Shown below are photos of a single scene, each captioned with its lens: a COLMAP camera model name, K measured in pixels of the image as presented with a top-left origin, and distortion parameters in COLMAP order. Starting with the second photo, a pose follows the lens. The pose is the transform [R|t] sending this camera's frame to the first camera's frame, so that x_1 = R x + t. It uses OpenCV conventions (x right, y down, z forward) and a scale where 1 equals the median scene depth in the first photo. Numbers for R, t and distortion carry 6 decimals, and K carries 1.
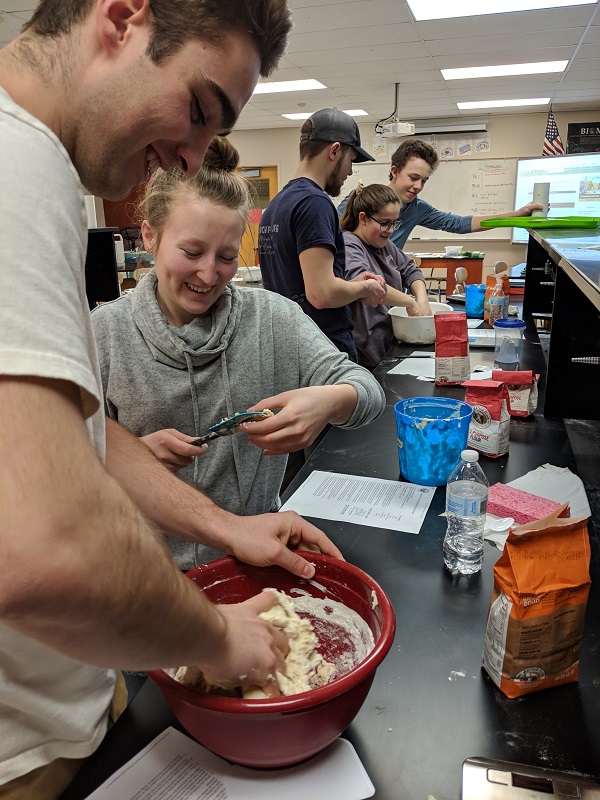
lens RADIAL K [[639.7, 0, 300.0], [0, 639.7, 400.0], [0, 0, 1]] dist [0.064952, -0.001345]
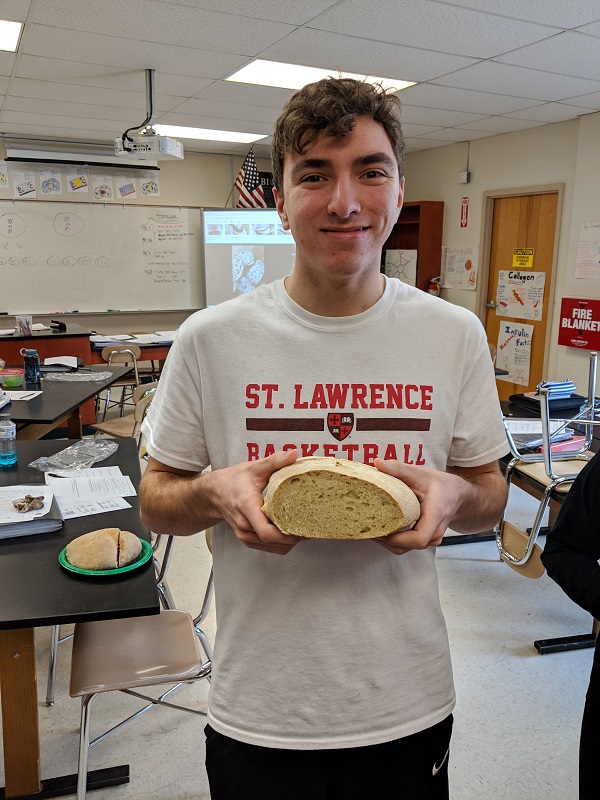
lens RADIAL K [[639.7, 0, 300.0], [0, 639.7, 400.0], [0, 0, 1]] dist [0.064952, -0.001345]
pose [[0.693174, -0.156244, 0.703631, -0.167786], [0.203717, 0.978888, 0.016676, -0.142340], [-0.691382, 0.131782, 0.710370, 0.419806]]
